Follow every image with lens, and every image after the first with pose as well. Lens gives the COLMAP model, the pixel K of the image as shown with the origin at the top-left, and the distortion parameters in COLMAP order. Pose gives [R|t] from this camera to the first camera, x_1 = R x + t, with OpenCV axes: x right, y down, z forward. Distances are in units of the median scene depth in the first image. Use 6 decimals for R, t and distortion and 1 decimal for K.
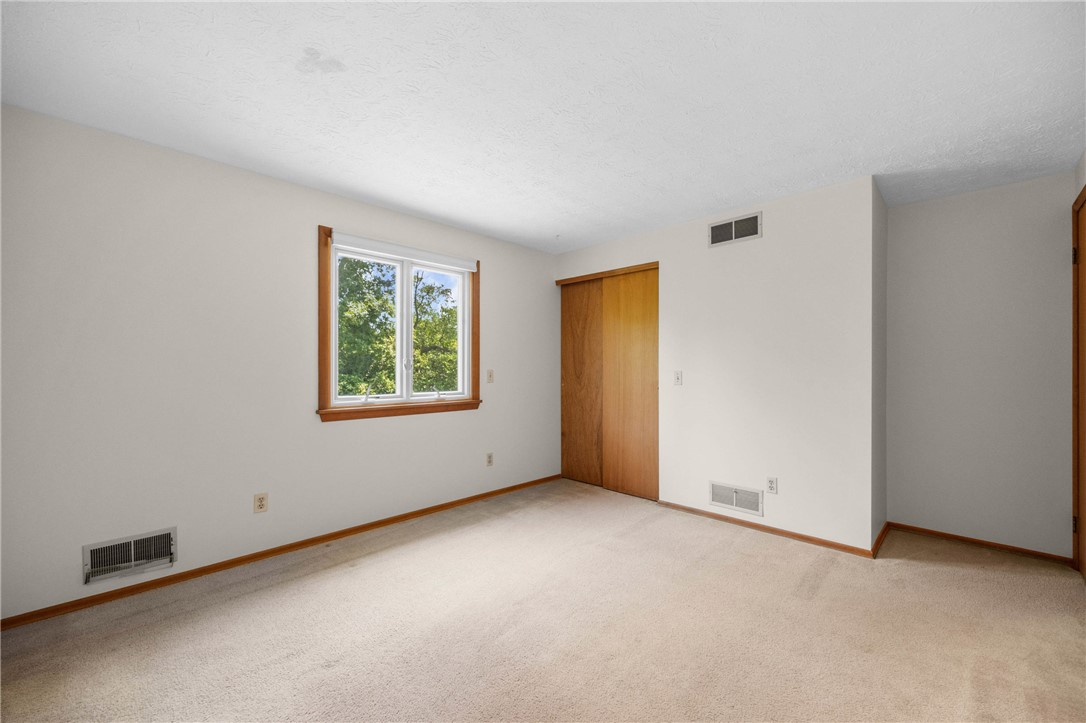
lens RADIAL K [[427.7, 0, 552.4], [0, 427.7, 367.5], [0, 0, 1]] dist [0.002249, -0.000028]
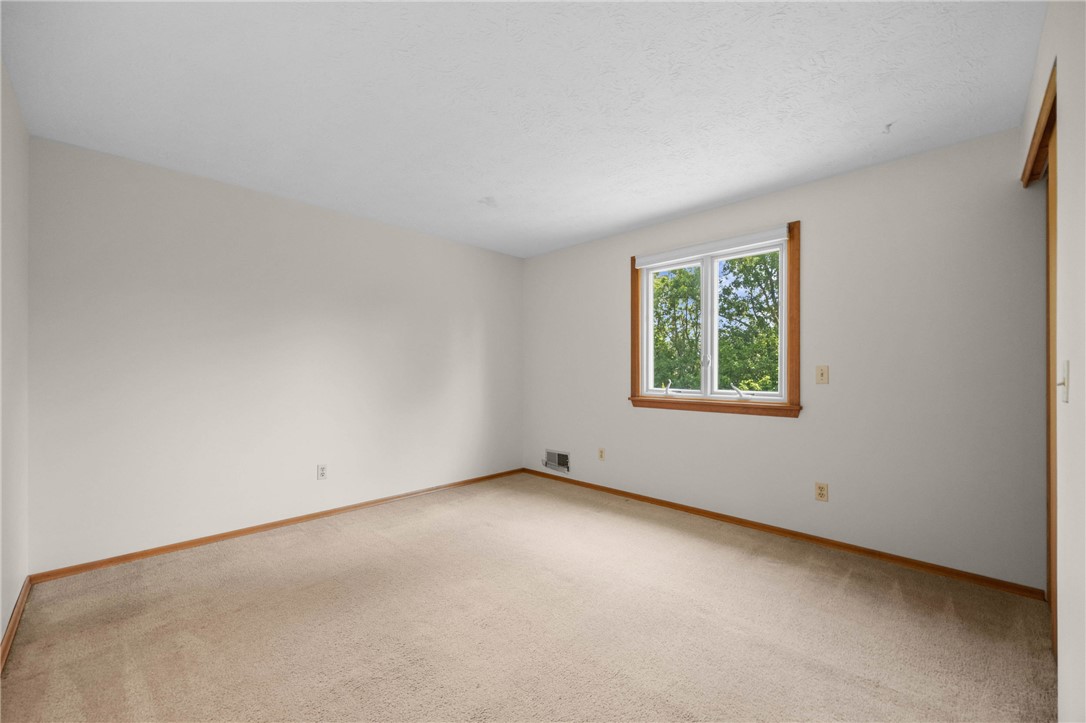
lens RADIAL K [[427.7, 0, 547.4], [0, 427.7, 361.4], [0, 0, 1]] dist [0.002249, -0.000028]
pose [[0.004411, -0.007352, -0.999963, 0.584257], [0.013321, 0.999885, -0.007293, -0.003180], [0.999902, -0.013288, 0.004508, 0.558564]]
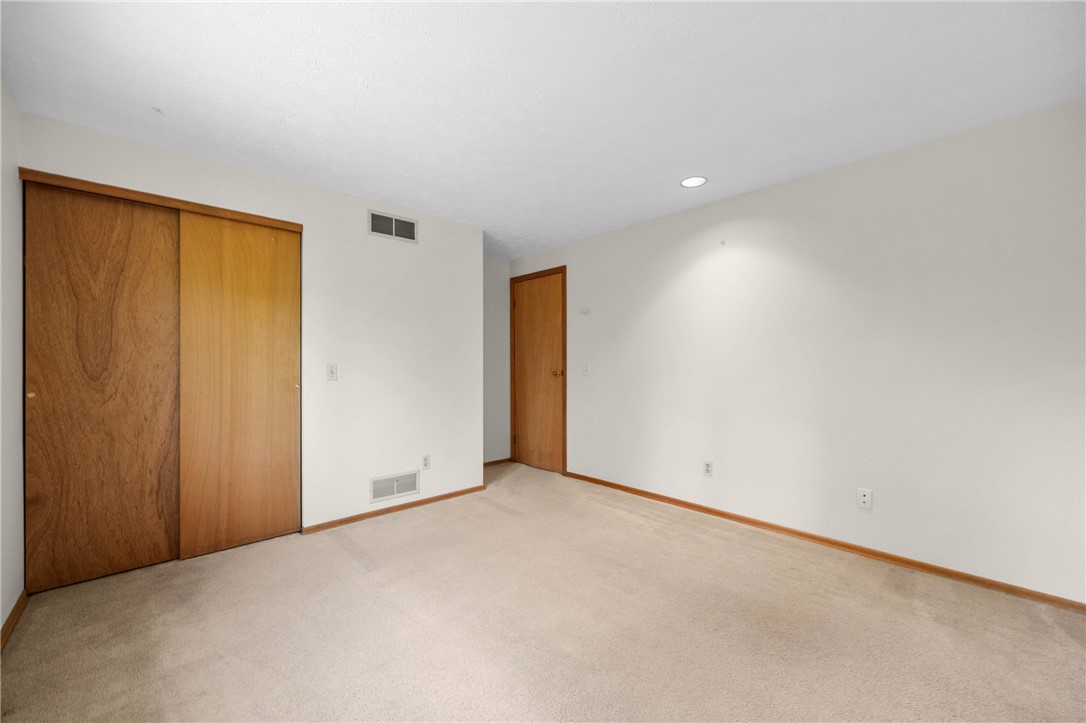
lens RADIAL K [[427.7, 0, 551.5], [0, 427.7, 363.4], [0, 0, 1]] dist [0.002249, -0.000028]
pose [[0.039446, -0.002787, 0.999218, -0.505090], [-0.001690, 0.999994, 0.002856, 0.003211], [-0.999220, -0.001802, 0.039441, 0.496486]]
